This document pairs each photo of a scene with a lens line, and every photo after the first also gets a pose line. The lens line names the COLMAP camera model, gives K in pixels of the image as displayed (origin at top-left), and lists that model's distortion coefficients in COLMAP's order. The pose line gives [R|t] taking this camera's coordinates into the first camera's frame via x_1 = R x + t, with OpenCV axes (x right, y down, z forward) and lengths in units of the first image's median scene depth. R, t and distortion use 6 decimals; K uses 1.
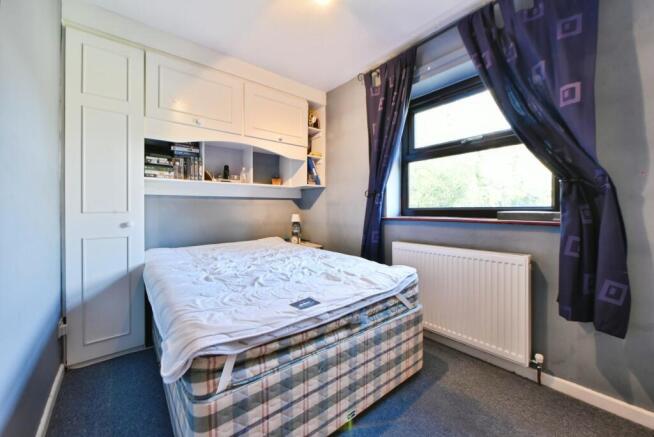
lens RADIAL K [[257.2, 0, 341.2], [0, 257.2, 204.2], [0, 0, 1]] dist [-0.000074, 0.000144]
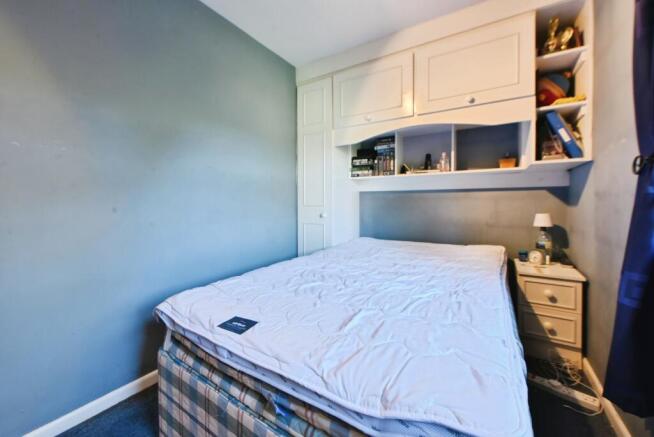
lens RADIAL K [[257.2, 0, 341.2], [0, 257.2, 204.2], [0, 0, 1]] dist [-0.000074, 0.000144]
pose [[0.294001, 0.010428, -0.955748, 0.347556], [0.015084, 0.999765, 0.015548, 0.001475], [0.955686, -0.018987, 0.293775, 0.523319]]
